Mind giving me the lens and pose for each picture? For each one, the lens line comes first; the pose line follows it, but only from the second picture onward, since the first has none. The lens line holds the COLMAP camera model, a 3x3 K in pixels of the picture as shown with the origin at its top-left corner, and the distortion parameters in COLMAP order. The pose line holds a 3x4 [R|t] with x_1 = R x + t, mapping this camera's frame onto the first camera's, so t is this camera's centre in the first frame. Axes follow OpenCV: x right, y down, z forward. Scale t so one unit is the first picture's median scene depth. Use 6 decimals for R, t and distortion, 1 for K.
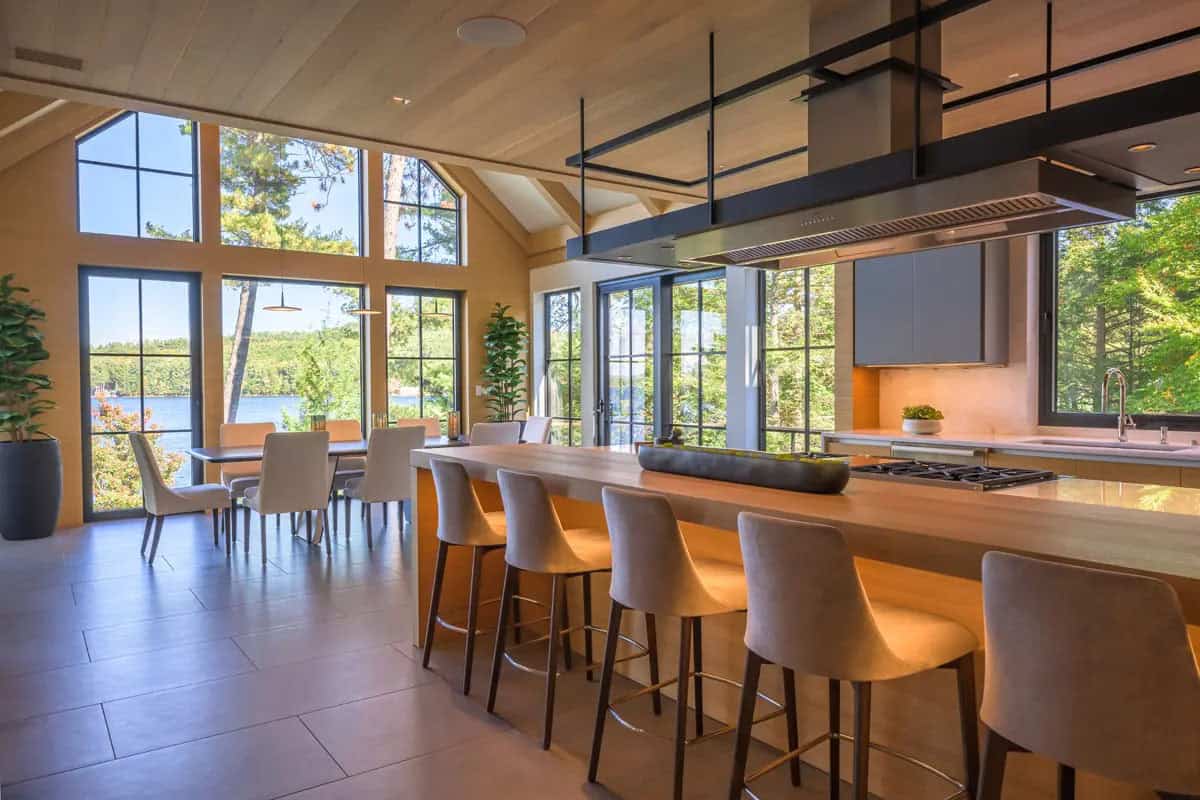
lens RADIAL K [[792.6, 0, 600.0], [0, 792.6, 400.0], [0, 0, 1]] dist [-0.001167, 0.000306]
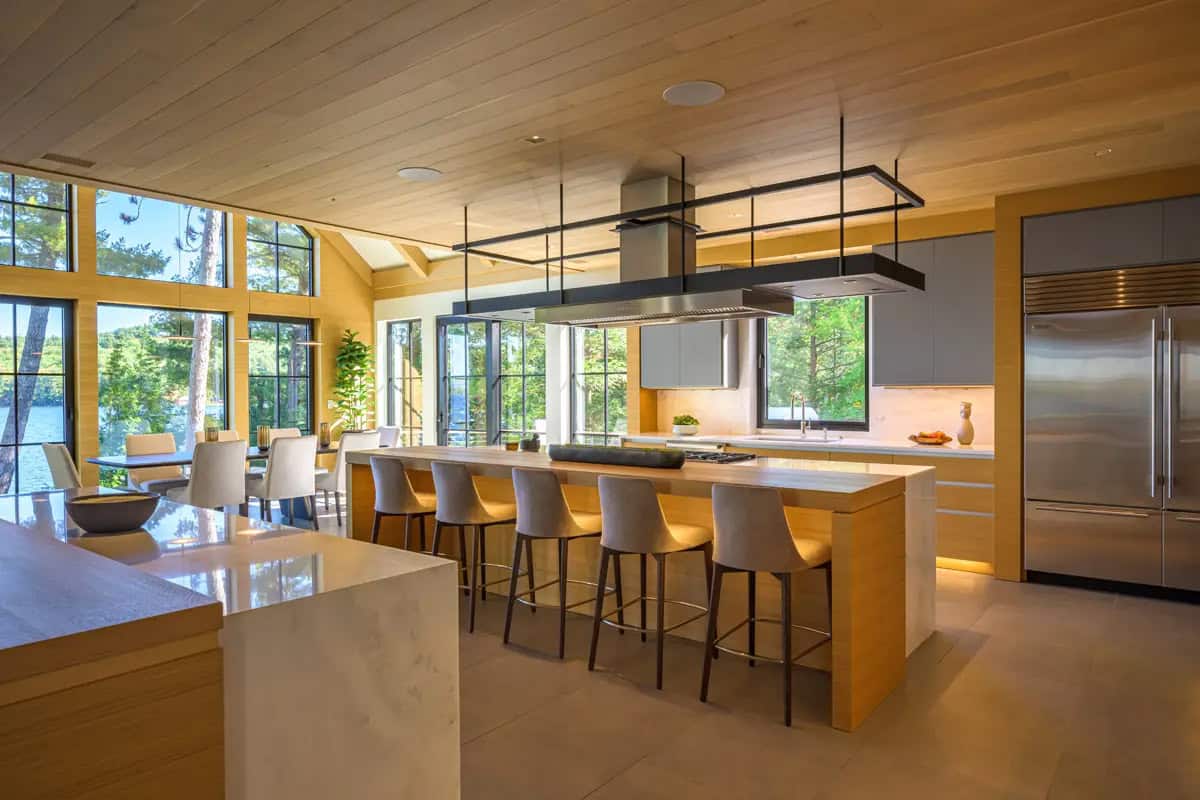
lens RADIAL K [[736.9, 0, 600.0], [0, 736.9, 400.0], [0, 0, 1]] dist [0.000364, -0.000138]
pose [[0.963081, -0.002362, 0.269200, -0.158791], [0.005372, 0.999931, -0.010447, -0.012179], [-0.269157, 0.011508, 0.963028, -0.381342]]
